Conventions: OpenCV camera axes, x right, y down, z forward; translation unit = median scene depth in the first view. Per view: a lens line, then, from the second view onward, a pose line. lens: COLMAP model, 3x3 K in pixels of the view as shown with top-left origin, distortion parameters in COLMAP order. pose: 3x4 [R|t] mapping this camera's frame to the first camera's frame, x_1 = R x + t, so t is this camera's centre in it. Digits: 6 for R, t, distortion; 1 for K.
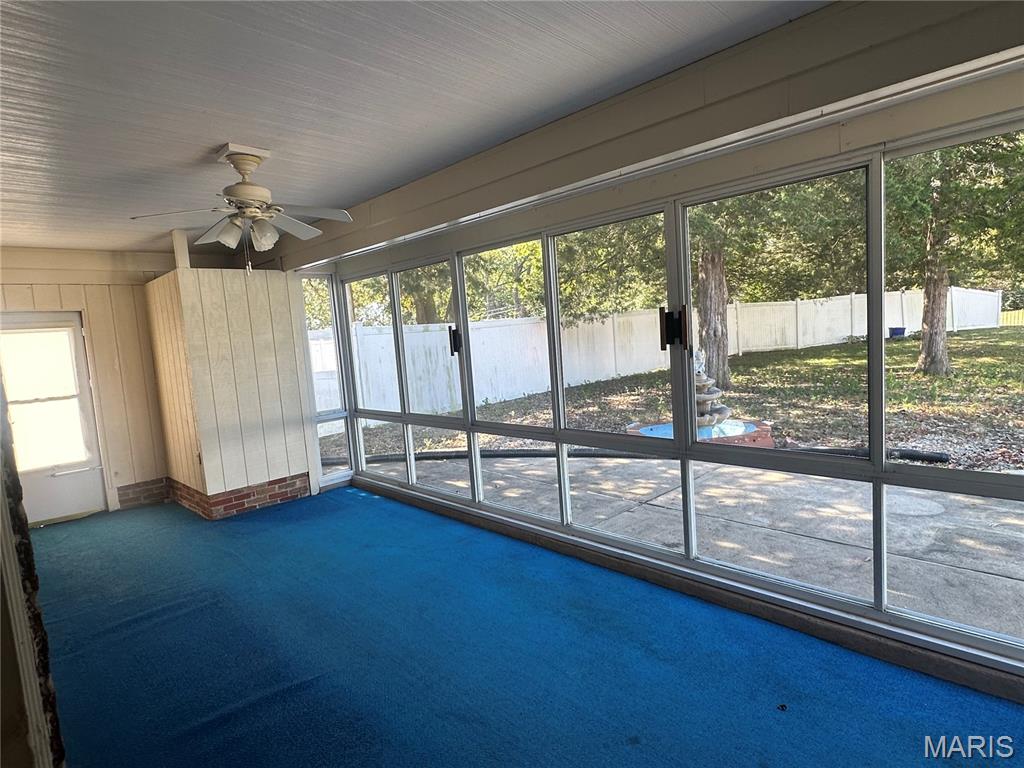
lens RADIAL K [[553.6, 0, 514.3], [0, 553.6, 385.1], [0, 0, 1]] dist [0.002222, 0.000251]
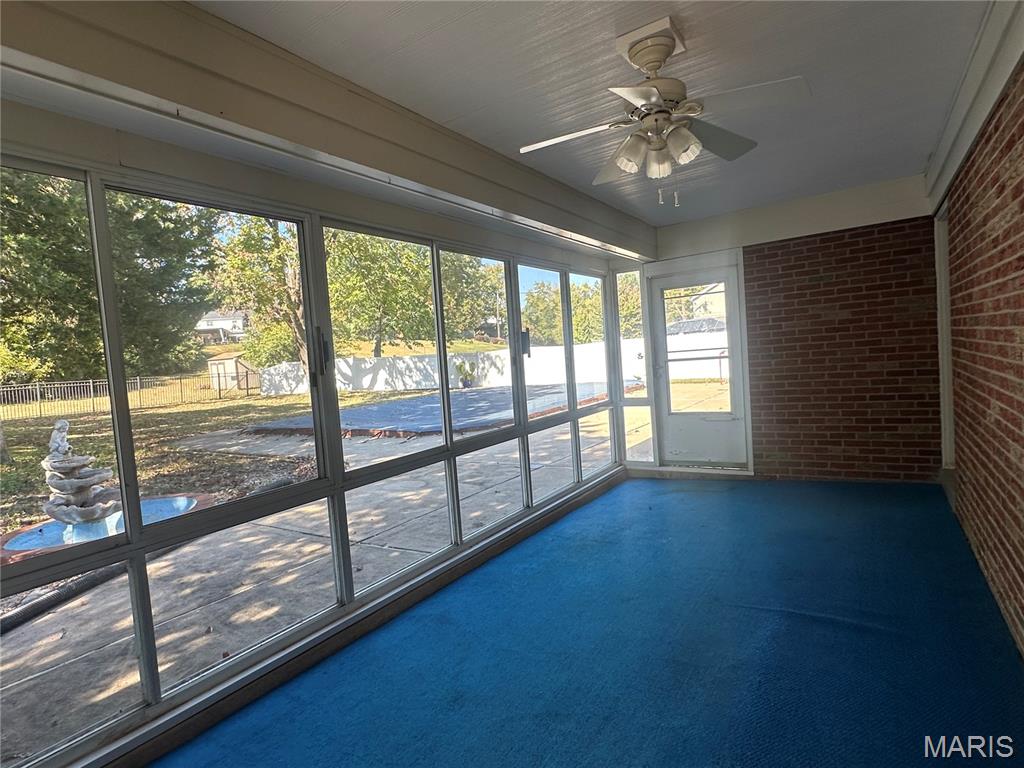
lens RADIAL K [[548.8, 0, 514.1], [0, 548.8, 384.1], [0, 0, 1]] dist [0.004944, 0.000443]
pose [[-0.220880, 0.037447, 0.974582, -0.666107], [0.180500, 0.983570, 0.003116, -0.003733], [-0.958453, 0.176600, -0.224010, 0.826675]]
